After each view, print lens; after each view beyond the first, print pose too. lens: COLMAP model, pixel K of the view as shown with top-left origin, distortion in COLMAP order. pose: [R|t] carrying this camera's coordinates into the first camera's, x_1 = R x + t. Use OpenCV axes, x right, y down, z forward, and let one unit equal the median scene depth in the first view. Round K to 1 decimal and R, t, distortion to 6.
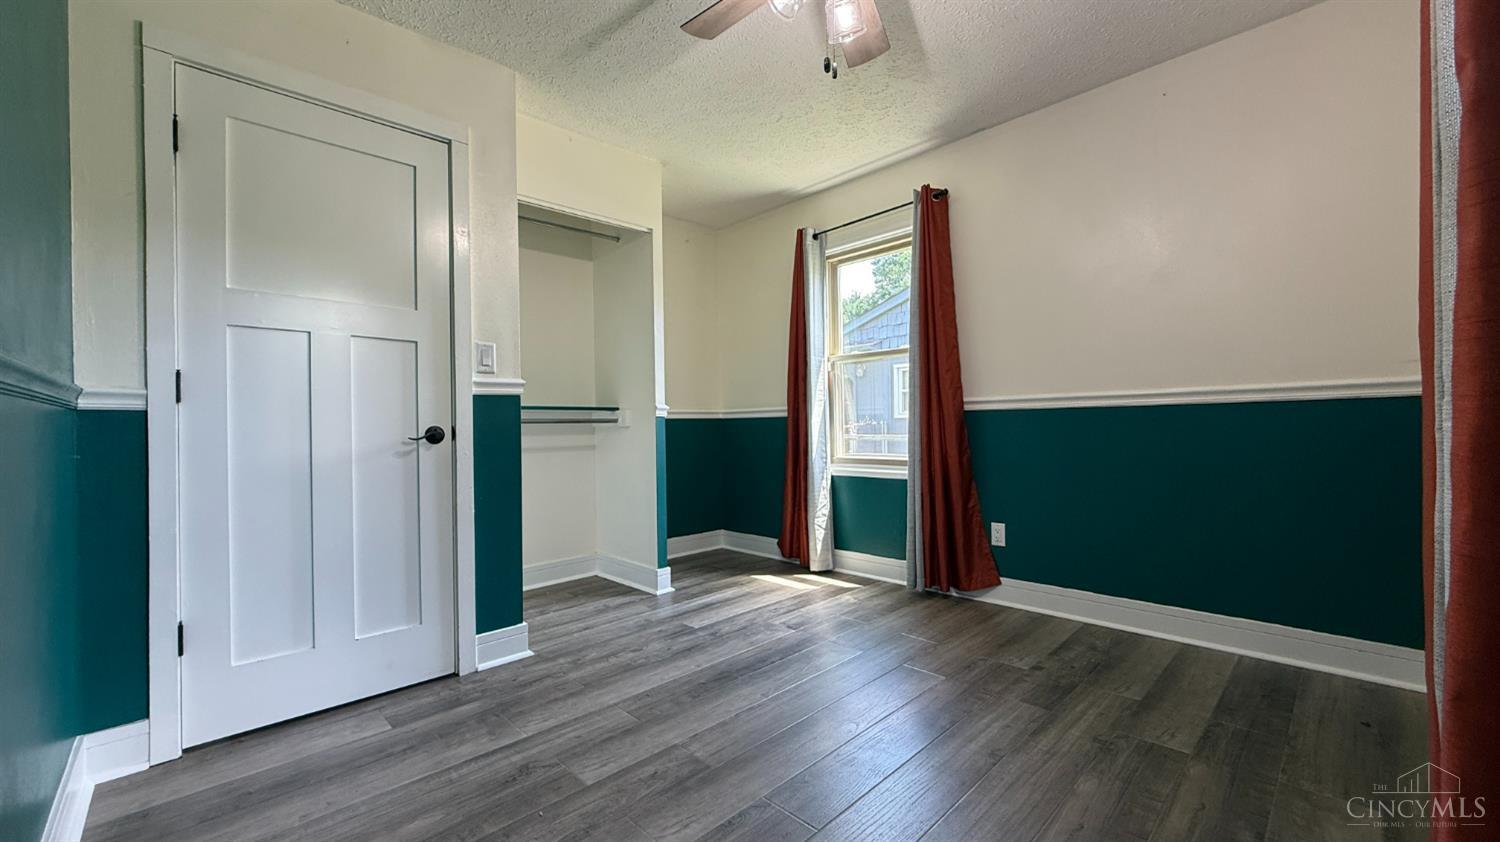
lens RADIAL K [[599.2, 0, 749.4], [0, 599.2, 420.5], [0, 0, 1]] dist [-0.000146, 0.000005]
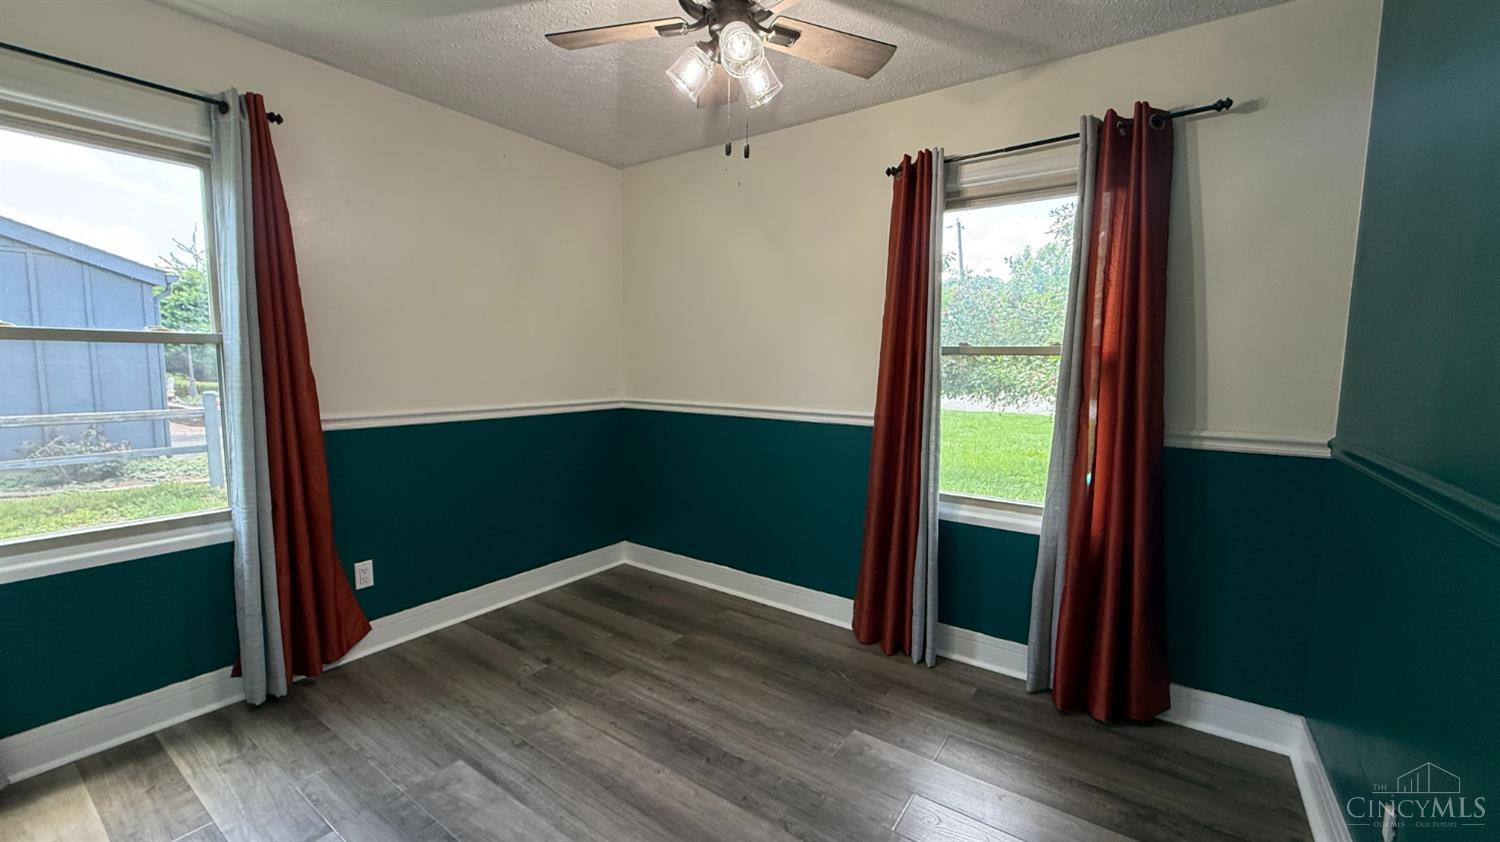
lens RADIAL K [[599.2, 0, 750.8], [0, 599.2, 421.4], [0, 0, 1]] dist [-0.000146, 0.000005]
pose [[-0.185884, -0.082063, 0.979139, -0.550959], [-0.014263, 0.996627, 0.080821, -0.112021], [-0.982468, 0.001058, -0.186428, 0.690753]]
